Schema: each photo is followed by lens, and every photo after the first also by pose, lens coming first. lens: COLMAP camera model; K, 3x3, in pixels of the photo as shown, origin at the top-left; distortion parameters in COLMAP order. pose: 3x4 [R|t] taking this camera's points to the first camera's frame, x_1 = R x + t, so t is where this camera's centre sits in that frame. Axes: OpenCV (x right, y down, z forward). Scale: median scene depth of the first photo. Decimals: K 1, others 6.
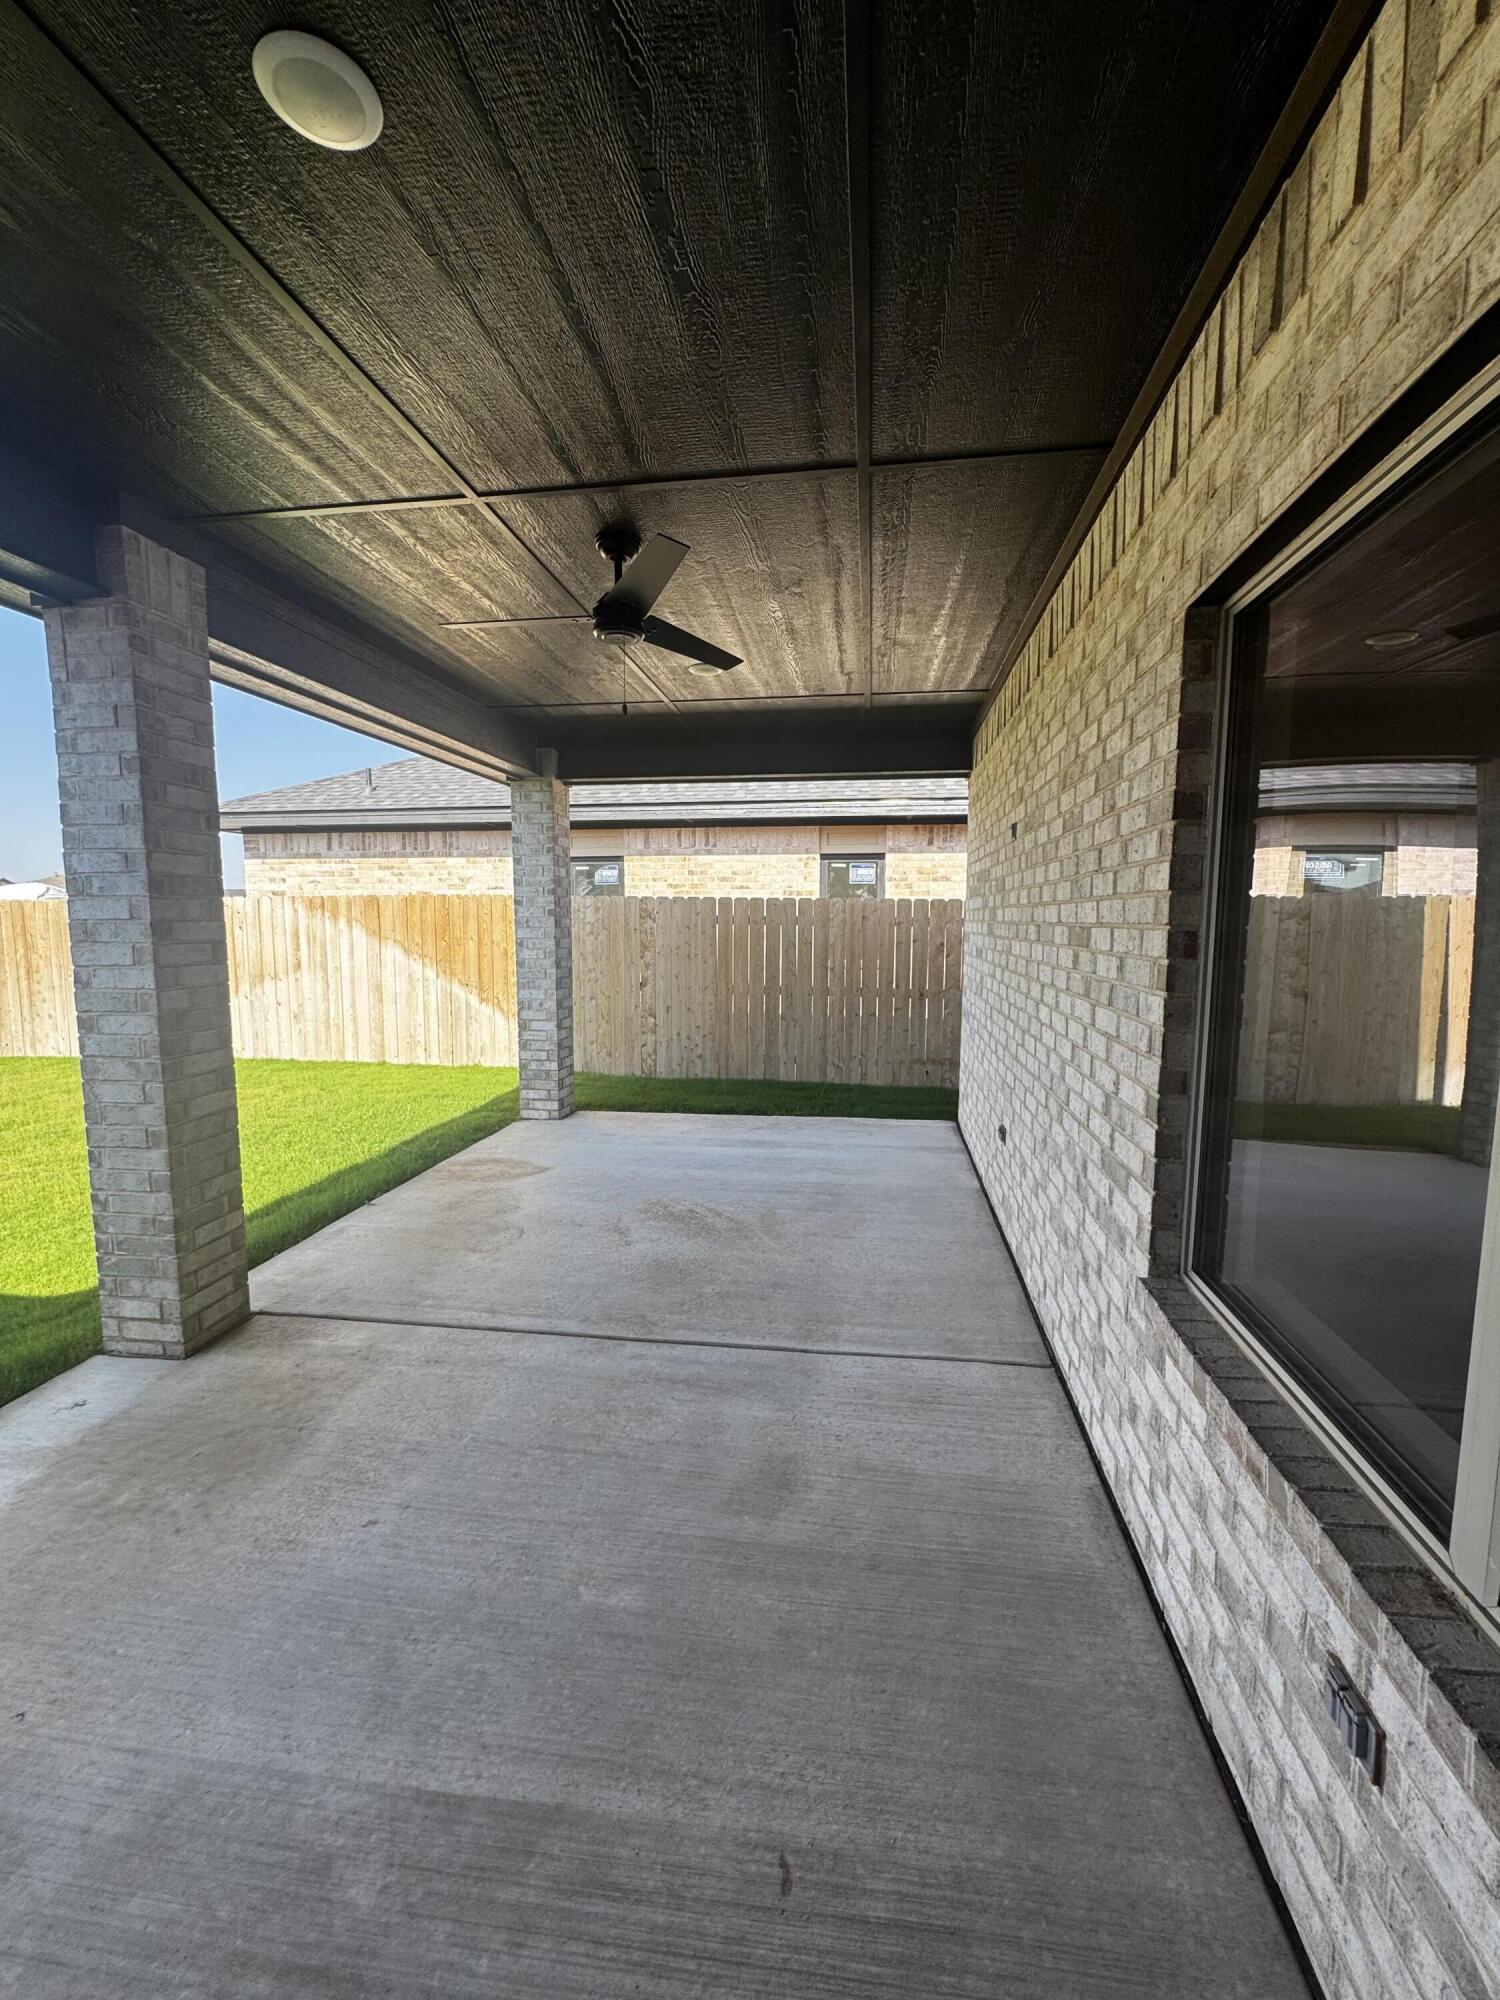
lens RADIAL K [[800.4, 0, 750.0], [0, 800.4, 1000.0], [0, 0, 1]] dist [-0.000691, 0.000338]
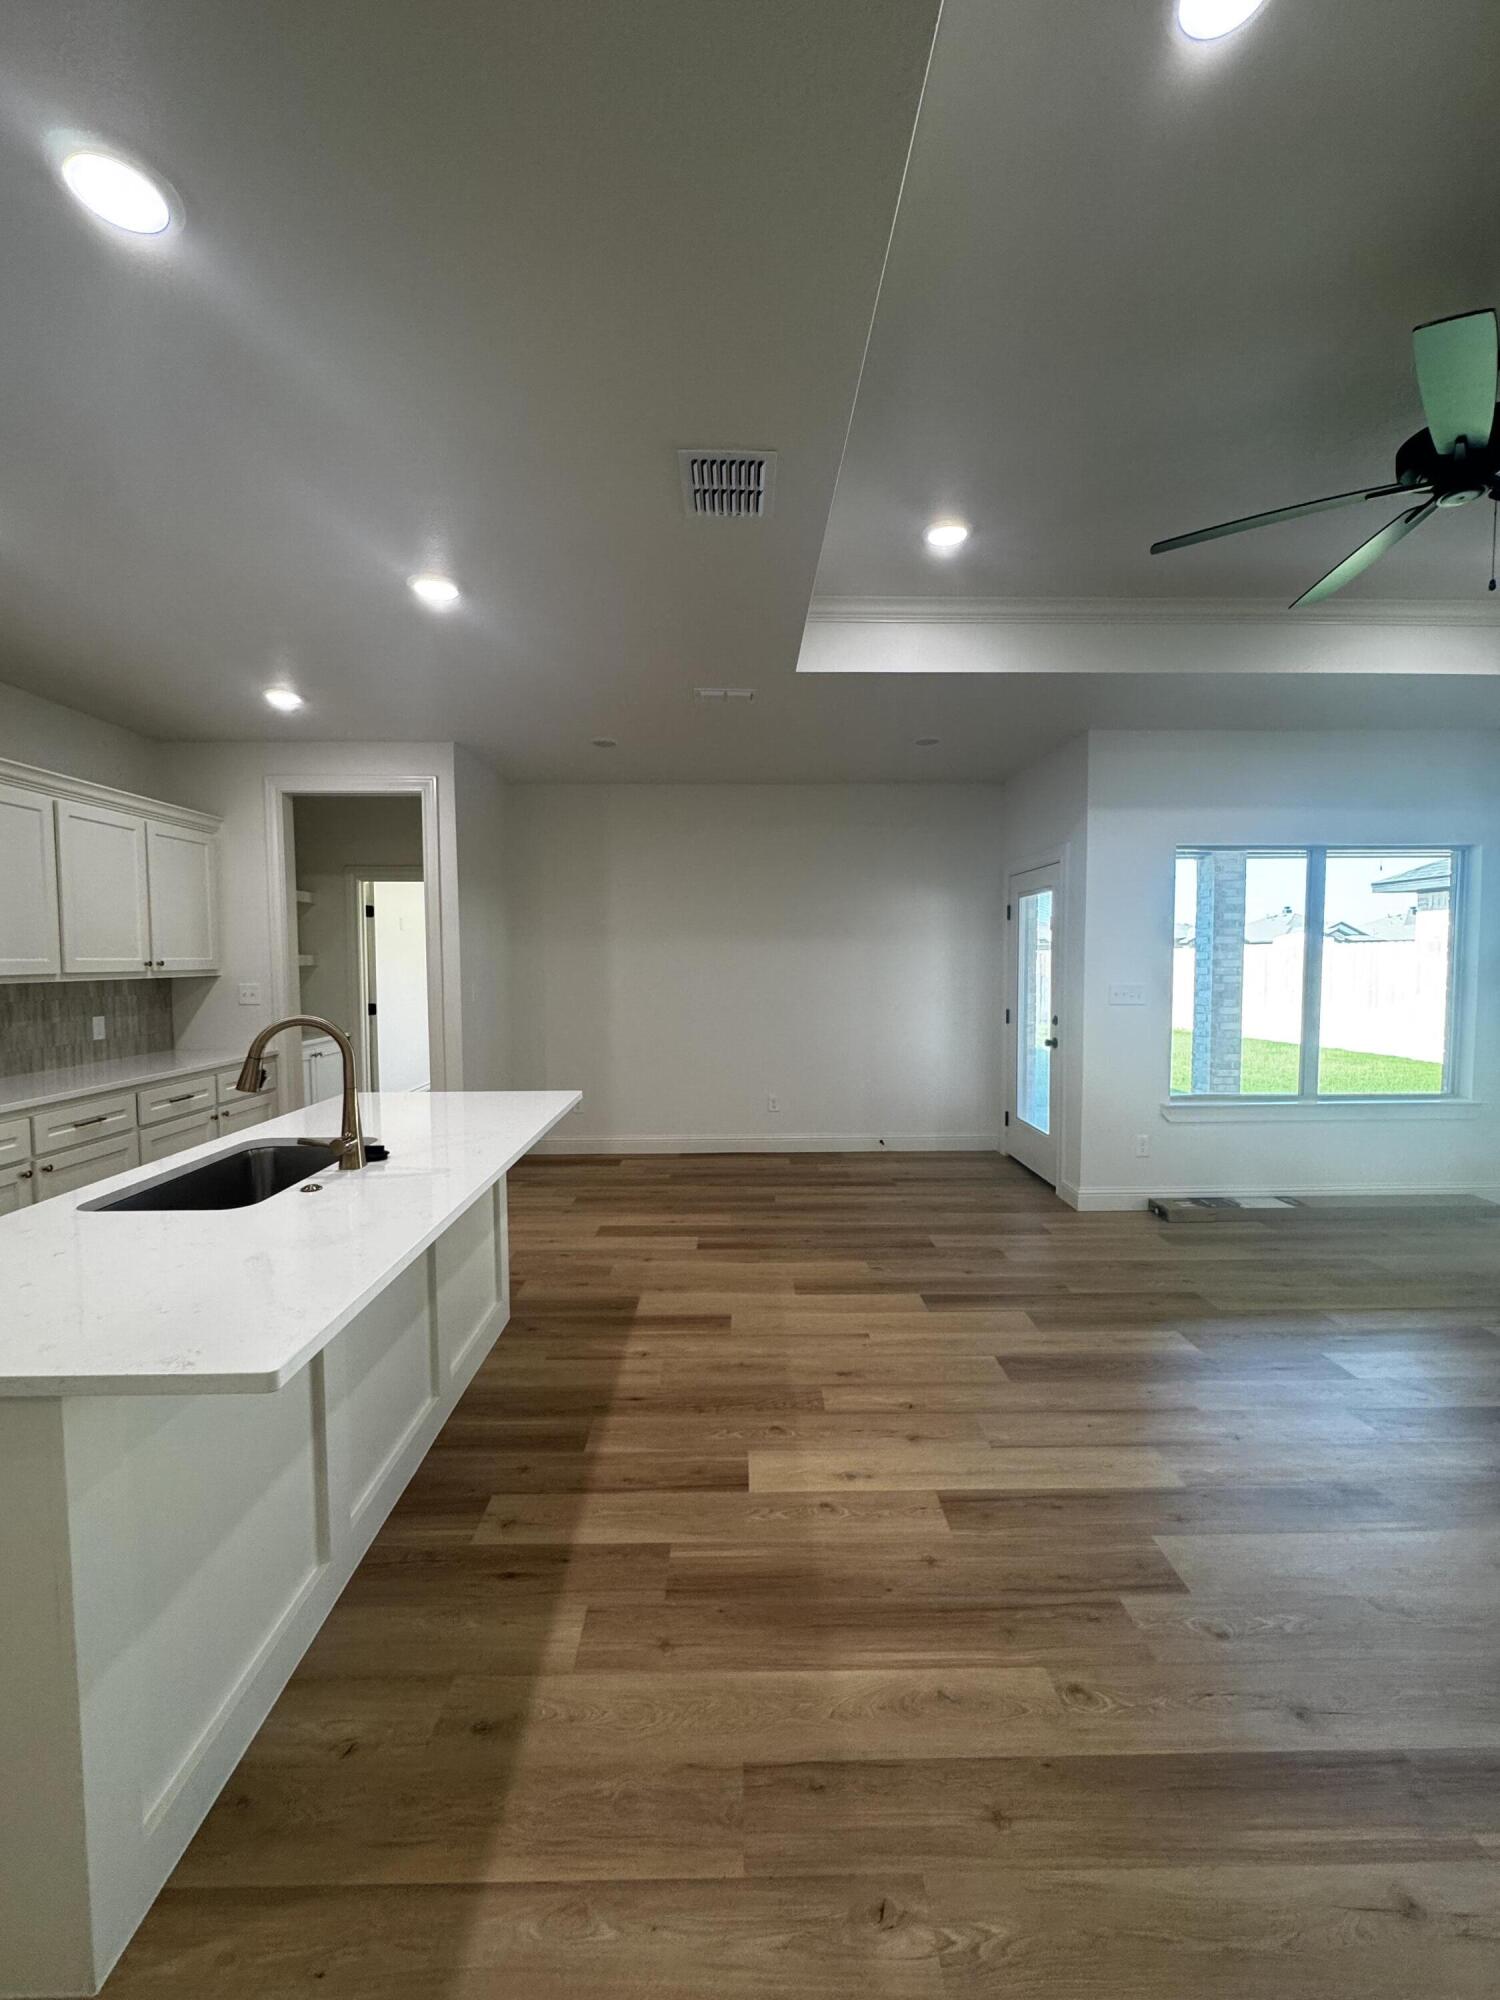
lens RADIAL K [[800.4, 0, 750.0], [0, 800.4, 1000.0], [0, 0, 1]] dist [-0.000691, 0.000338]
pose [[0.167064, 0.050453, -0.984654, 0.803347], [-0.091761, 0.995151, 0.035422, 0.043504], [0.981667, 0.084435, 0.170884, -0.501176]]
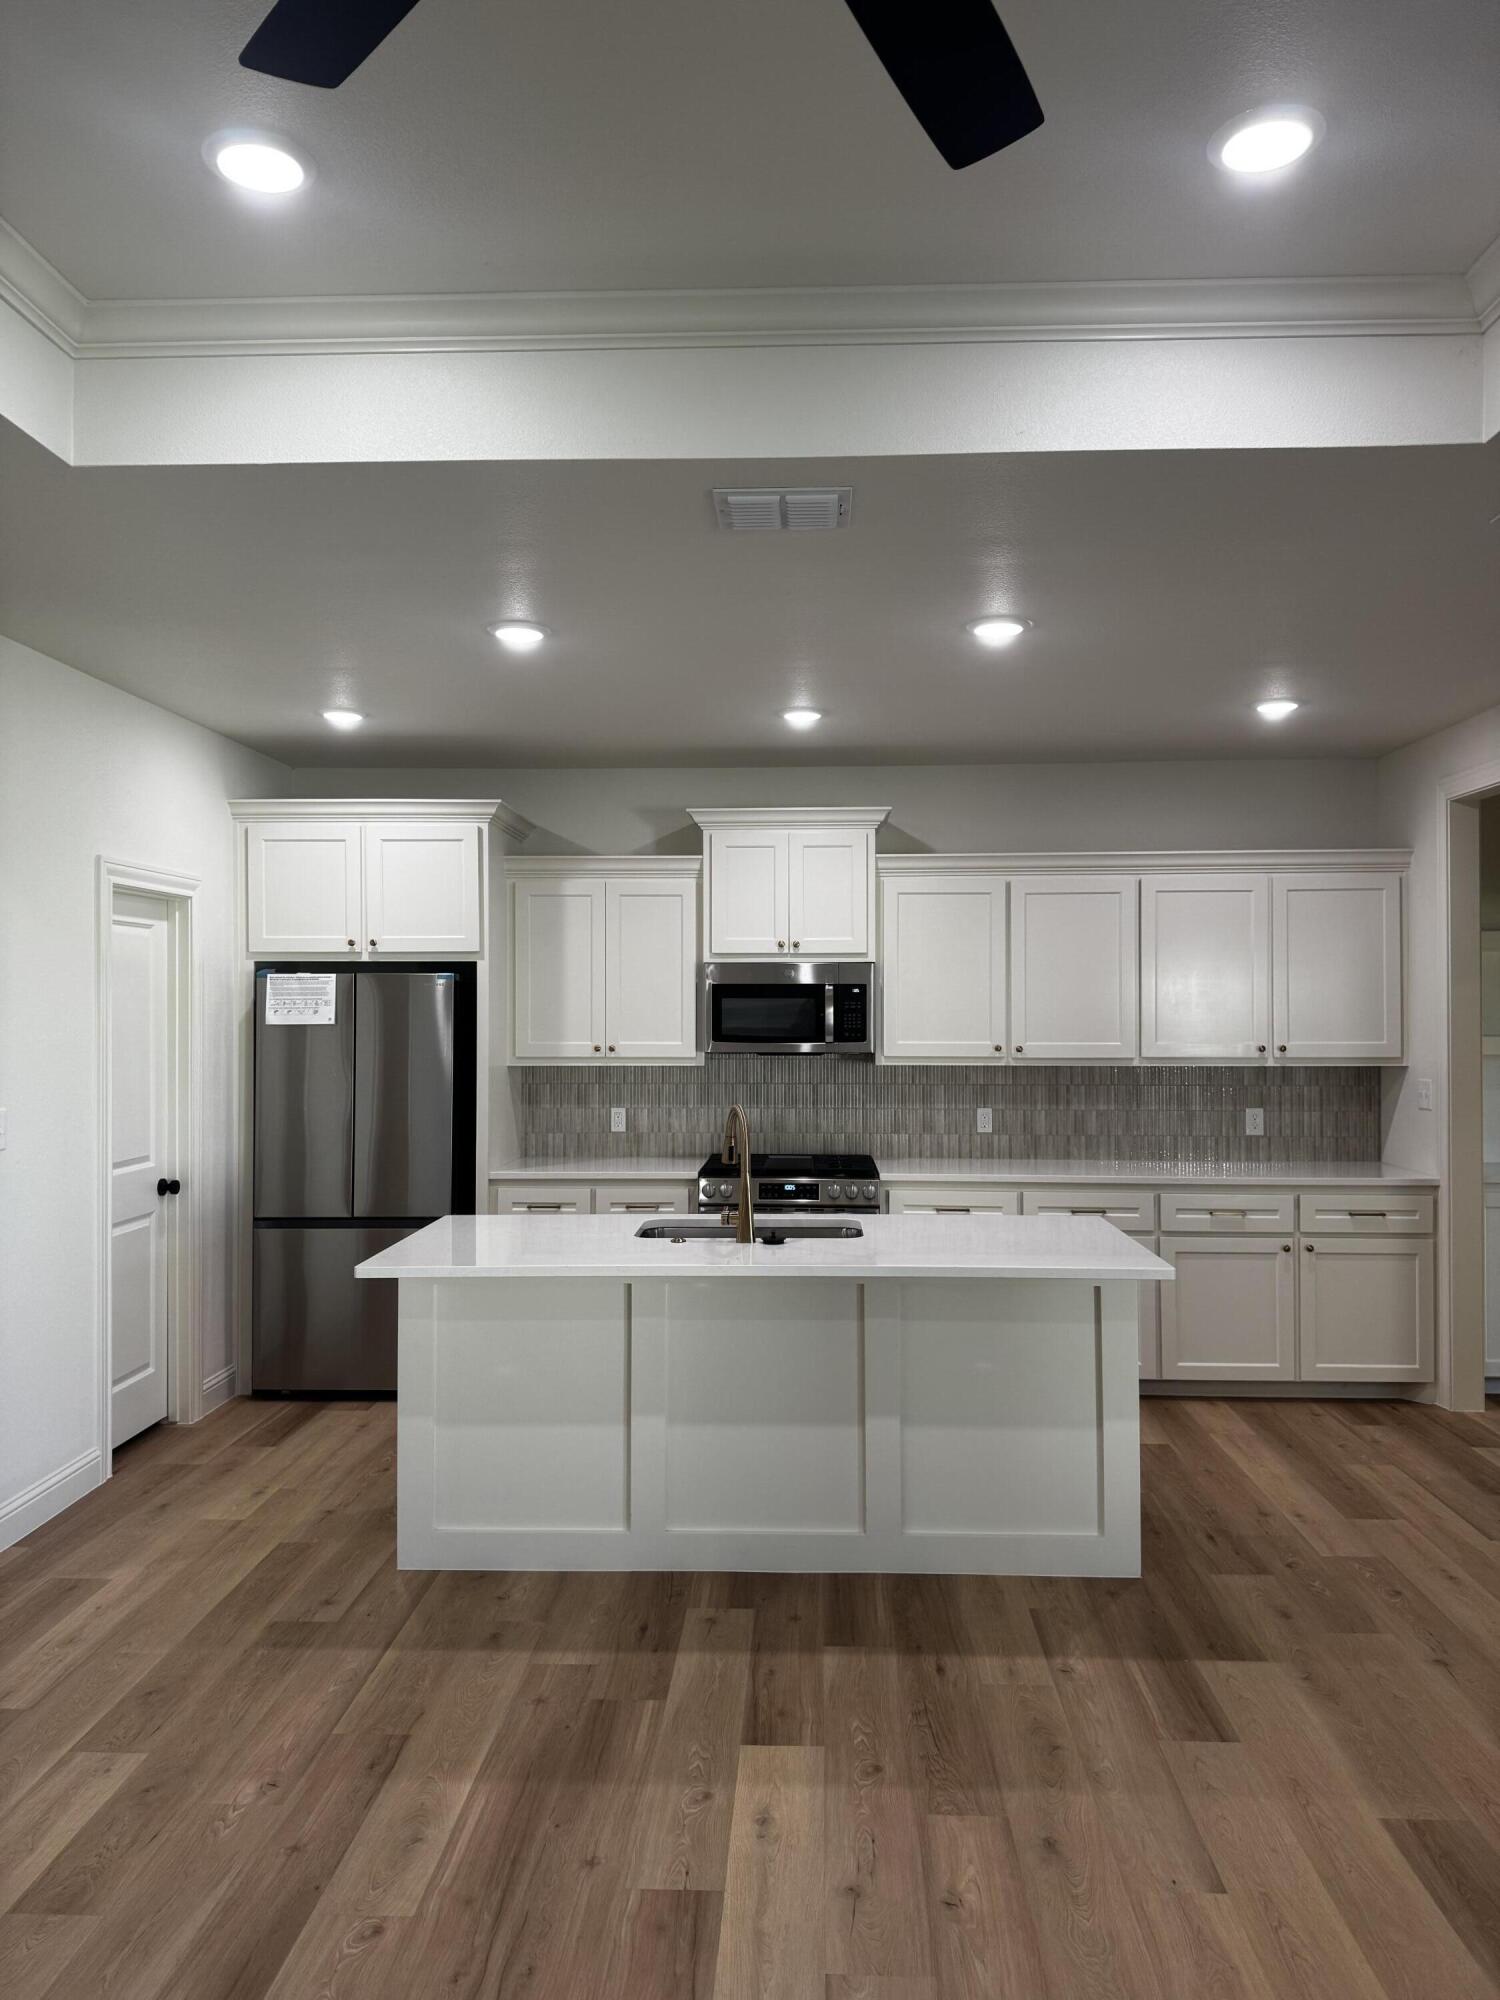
lens RADIAL K [[1408.2, 0, 750.0], [0, 1408.2, 1000.0], [0, 0, 1]] dist [-0.002327, -0.001025]
pose [[-0.994206, -0.003242, -0.107445, 0.514216], [-0.012853, 0.995959, 0.088882, -0.033595], [0.106722, 0.089748, -0.990230, 0.049357]]
